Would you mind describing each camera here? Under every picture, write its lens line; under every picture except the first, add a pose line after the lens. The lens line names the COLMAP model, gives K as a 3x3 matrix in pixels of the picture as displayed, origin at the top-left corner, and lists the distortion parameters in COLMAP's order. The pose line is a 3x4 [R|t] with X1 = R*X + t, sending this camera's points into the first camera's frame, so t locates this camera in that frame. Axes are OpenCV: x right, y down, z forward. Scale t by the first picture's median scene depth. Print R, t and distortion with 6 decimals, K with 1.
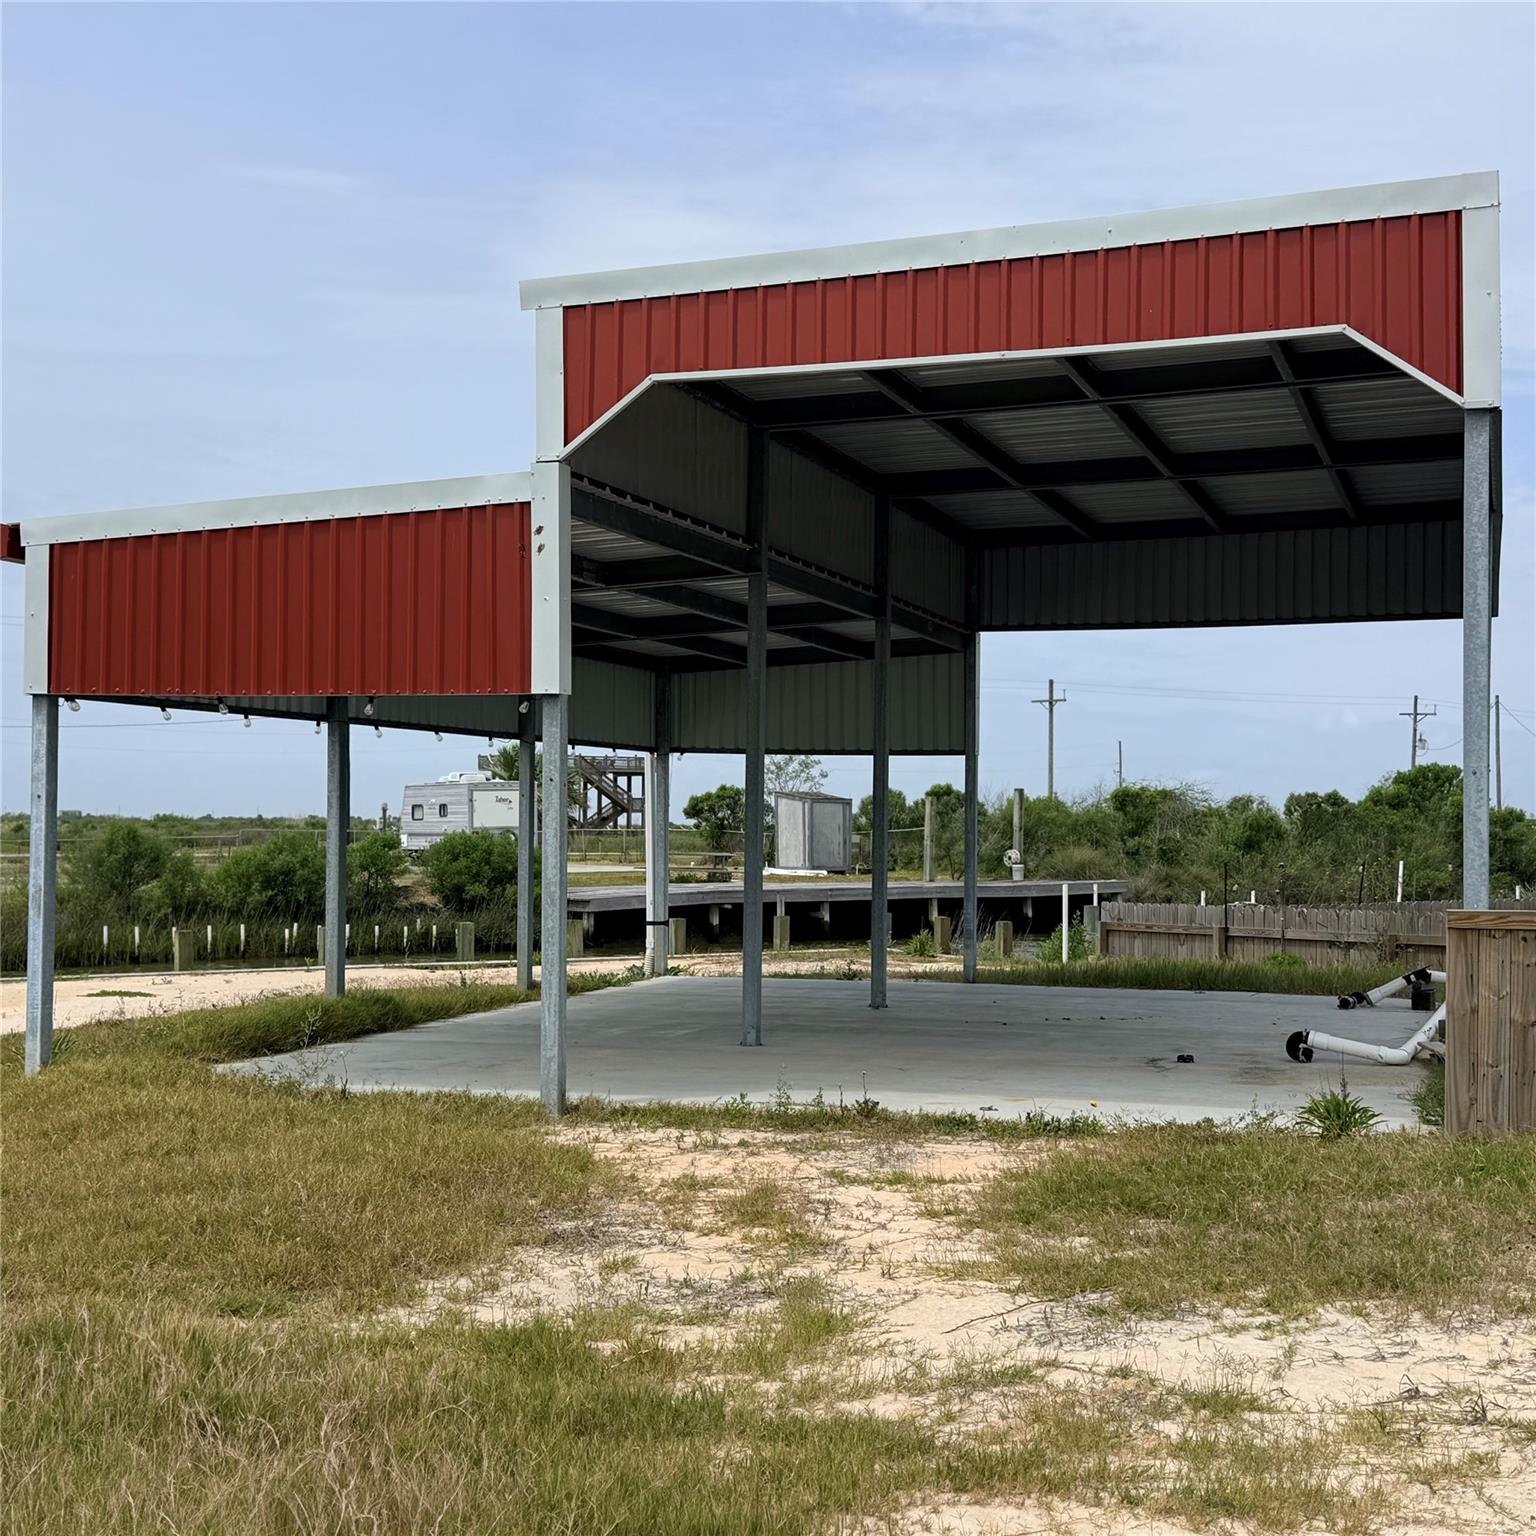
lens RADIAL K [[2131.1, 0, 768.0], [0, 2131.1, 768.0], [0, 0, 1]] dist [0.216650, -0.588772]
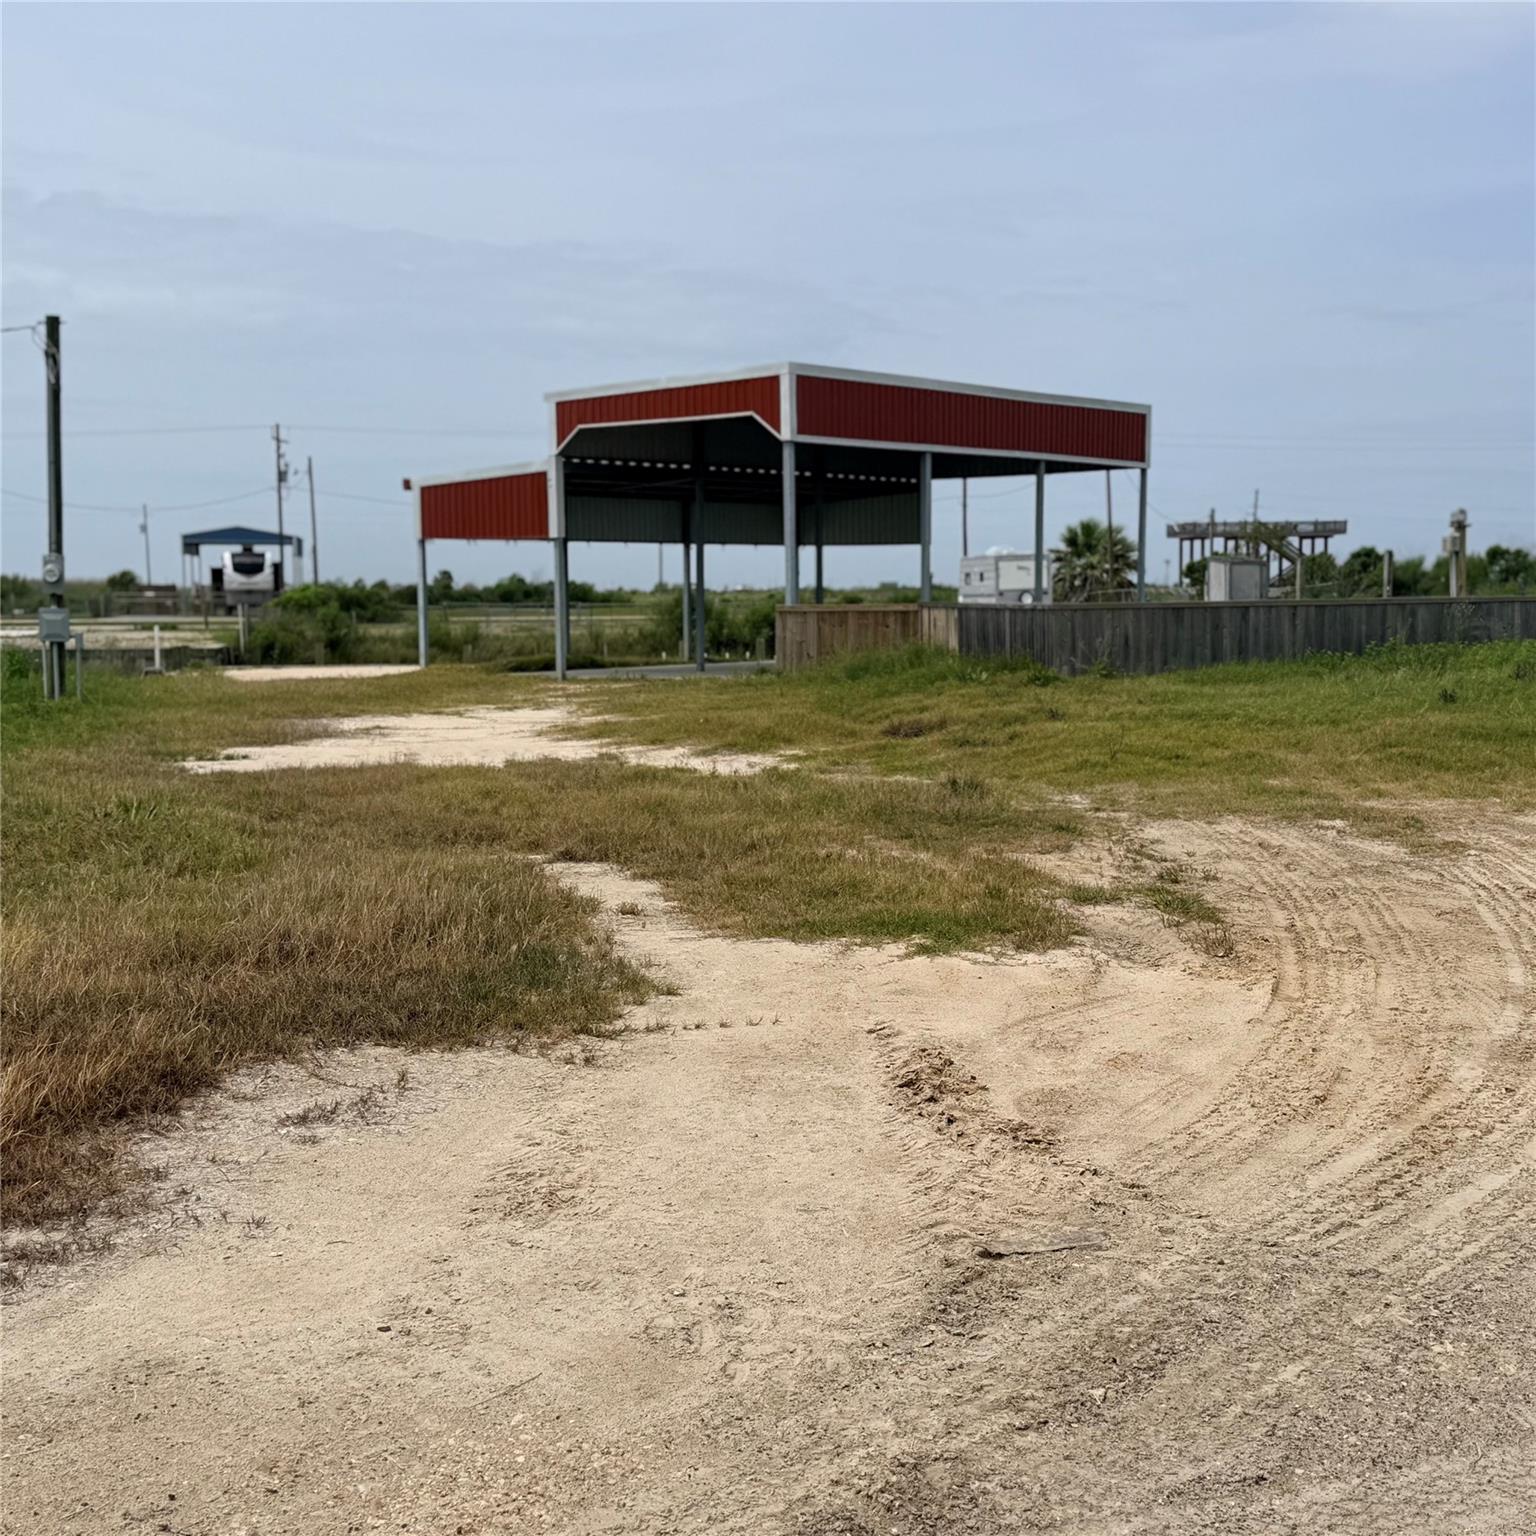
lens RADIAL K [[2131.1, 0, 768.0], [0, 2131.1, 768.0], [0, 0, 1]] dist [0.216650, -0.588772]
pose [[0.931789, 0.016439, -0.362627, 0.332356], [0.022945, 0.994309, 0.104031, -0.004928], [0.362273, -0.105256, 0.926110, -0.440533]]
